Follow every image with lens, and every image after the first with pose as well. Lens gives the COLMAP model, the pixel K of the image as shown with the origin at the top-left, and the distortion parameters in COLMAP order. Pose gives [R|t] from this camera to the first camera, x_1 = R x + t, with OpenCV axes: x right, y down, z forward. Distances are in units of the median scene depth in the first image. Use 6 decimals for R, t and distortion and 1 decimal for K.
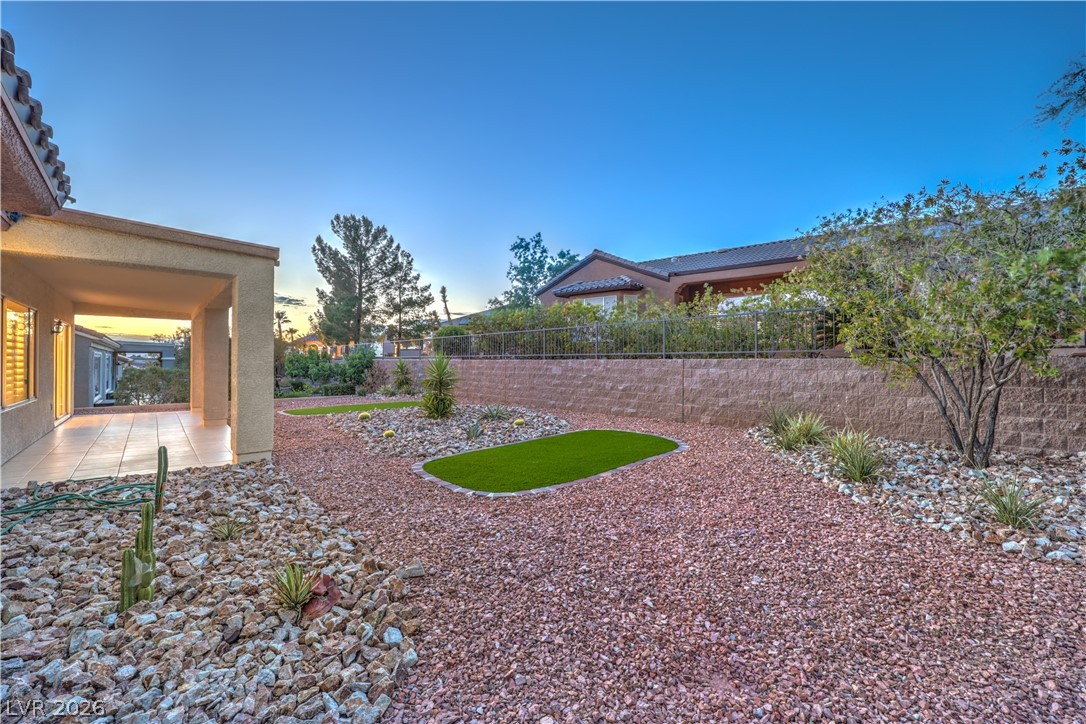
lens RADIAL K [[428.7, 0, 536.4], [0, 428.7, 368.7], [0, 0, 1]] dist [0.000816, 0.000111]
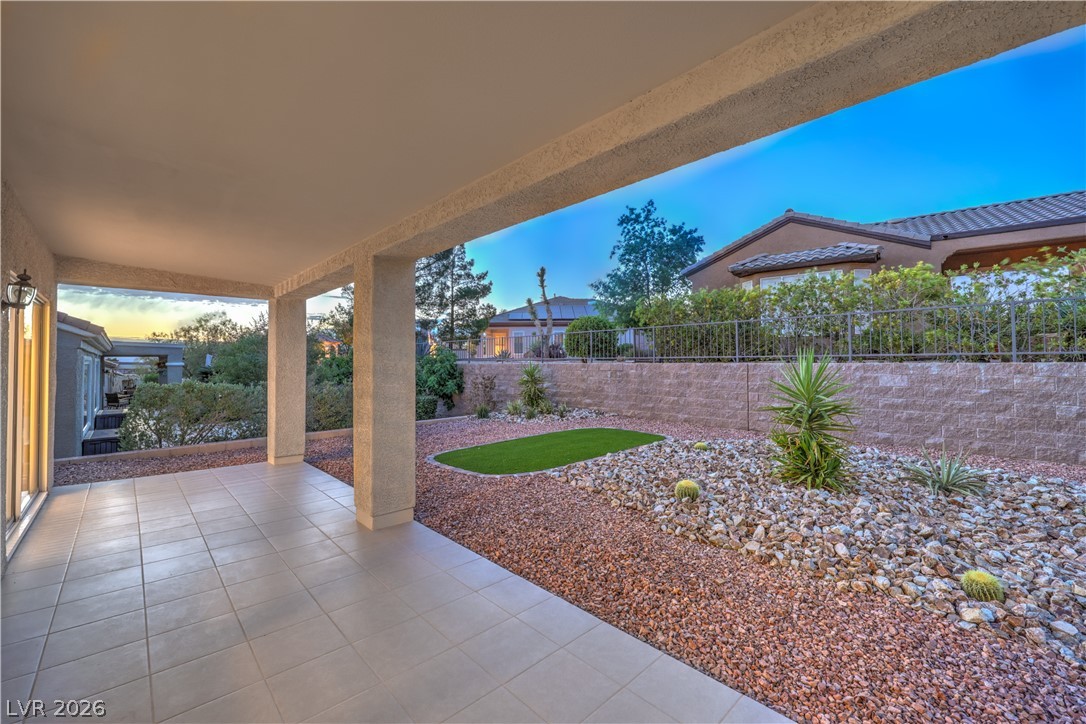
lens RADIAL K [[433.7, 0, 543.0], [0, 433.7, 362.0], [0, 0, 1]] dist [-0.000353, -0.000011]
pose [[0.999314, -0.009011, 0.035920, -0.242729], [0.009522, 0.999856, -0.014064, -0.009925], [-0.035788, 0.014397, 0.999256, 0.218766]]
